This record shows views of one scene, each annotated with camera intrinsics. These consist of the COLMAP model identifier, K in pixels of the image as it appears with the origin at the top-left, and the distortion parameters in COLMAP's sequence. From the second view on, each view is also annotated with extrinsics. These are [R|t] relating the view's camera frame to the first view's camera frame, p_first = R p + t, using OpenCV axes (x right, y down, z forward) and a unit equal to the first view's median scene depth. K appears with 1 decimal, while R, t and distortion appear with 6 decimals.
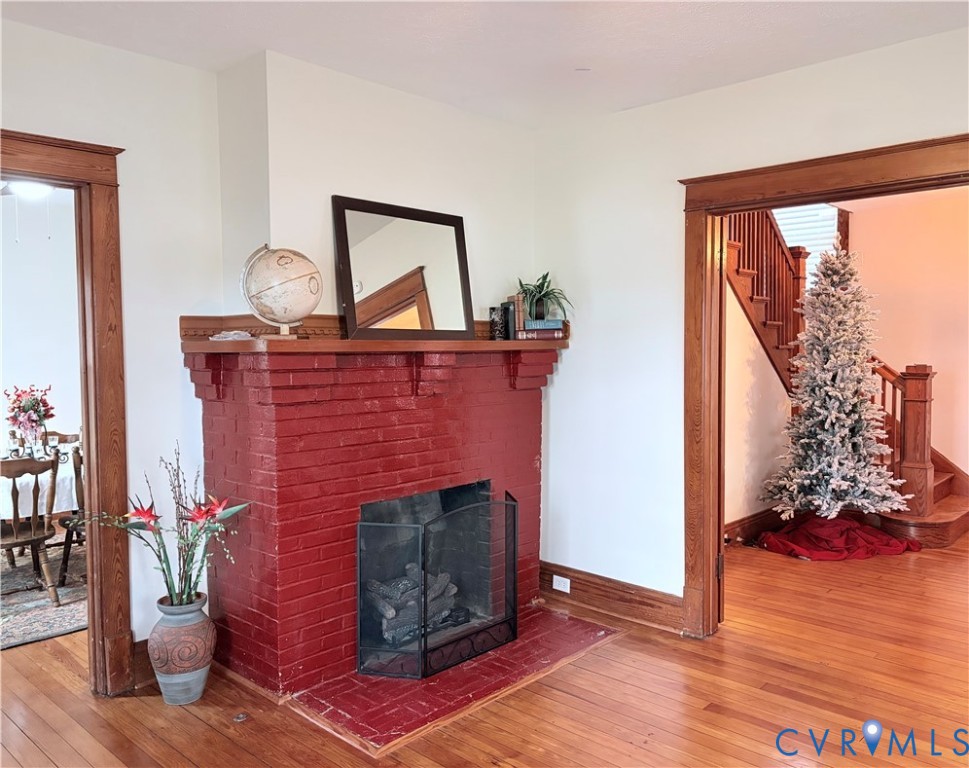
lens RADIAL K [[793.7, 0, 485.9], [0, 793.7, 395.2], [0, 0, 1]] dist [-0.083576, 0.202250]
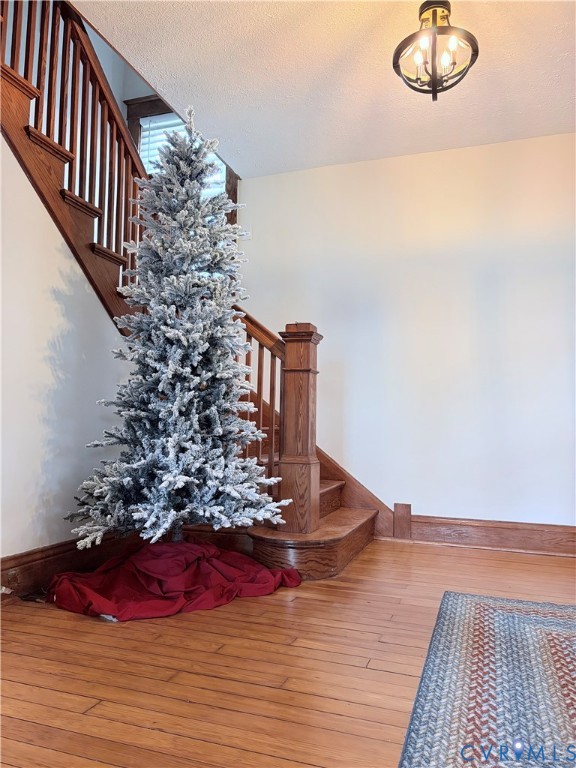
lens RADIAL K [[573.4, 0, 280.3], [0, 573.4, 397.0], [0, 0, 1]] dist [0.008173, -0.001465]
pose [[0.914982, 0.051079, 0.400249, 0.337524], [-0.001124, 0.992274, -0.124061, 0.101187], [-0.403494, 0.113063, 0.907970, 0.557408]]
